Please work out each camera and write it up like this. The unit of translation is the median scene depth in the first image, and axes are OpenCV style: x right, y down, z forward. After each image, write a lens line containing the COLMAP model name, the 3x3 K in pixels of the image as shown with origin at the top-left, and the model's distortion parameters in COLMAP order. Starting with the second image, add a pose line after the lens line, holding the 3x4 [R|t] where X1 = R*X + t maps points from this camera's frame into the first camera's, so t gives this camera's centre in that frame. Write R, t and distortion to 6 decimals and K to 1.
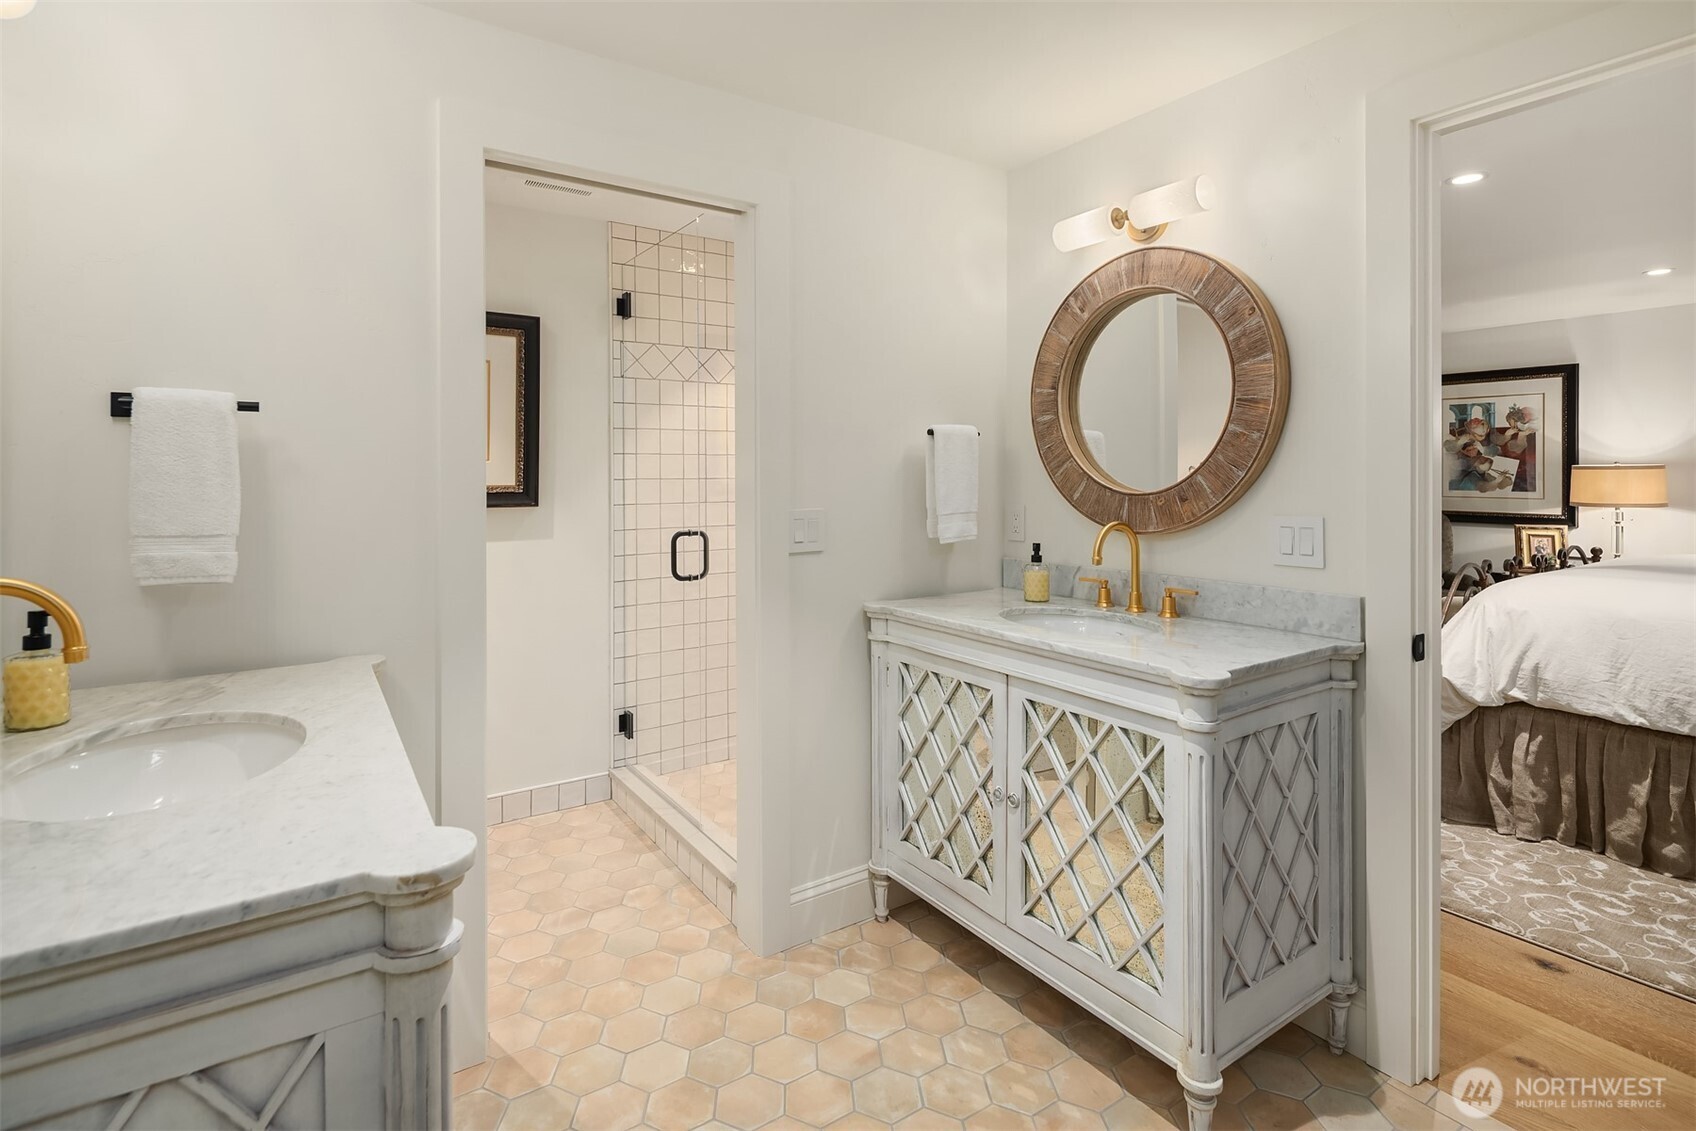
lens RADIAL K [[817.9, 0, 848.0], [0, 817.9, 565.5], [0, 0, 1]] dist [-0.000040, -0.000094]
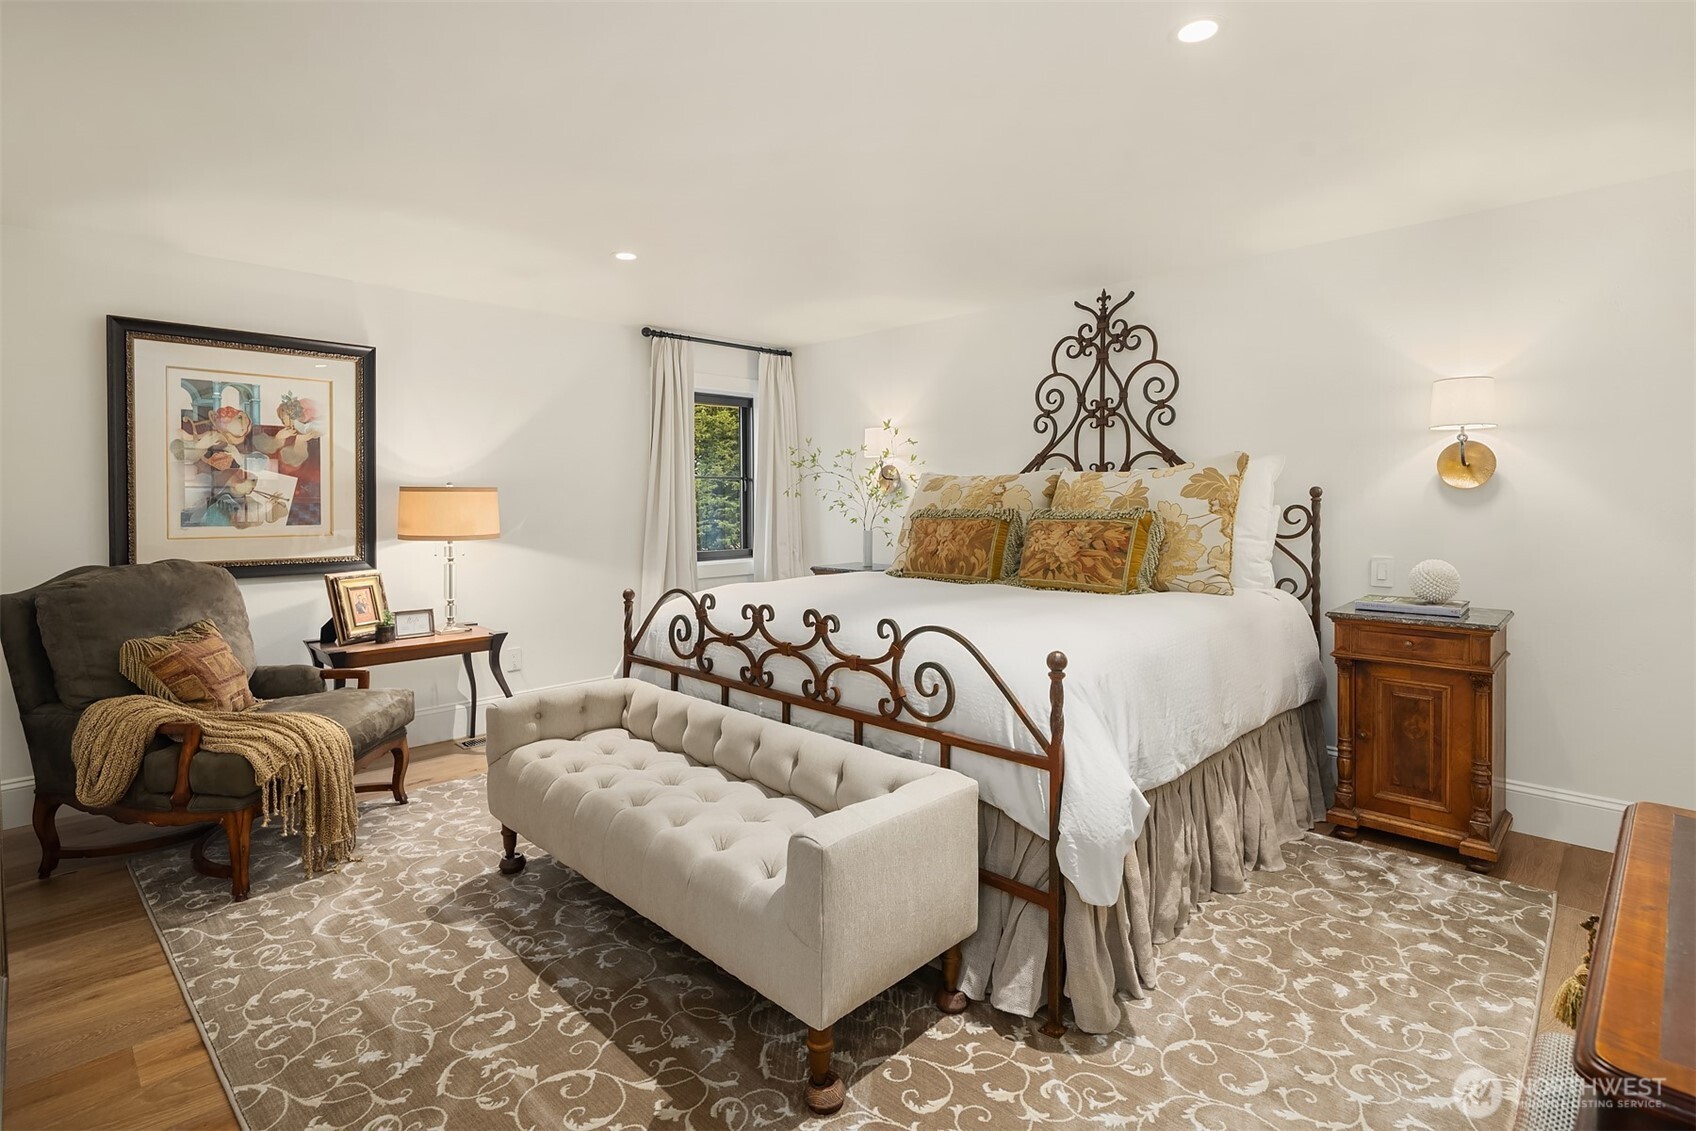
lens RADIAL K [[856.2, 0, 846.1], [0, 856.2, 504.6], [0, 0, 1]] dist [0.000591, 0.000206]
pose [[-0.194340, -0.004452, 0.980924, 0.059965], [0.113085, 0.993221, 0.026912, -0.075789], [-0.974394, 0.116158, -0.192520, 0.704832]]
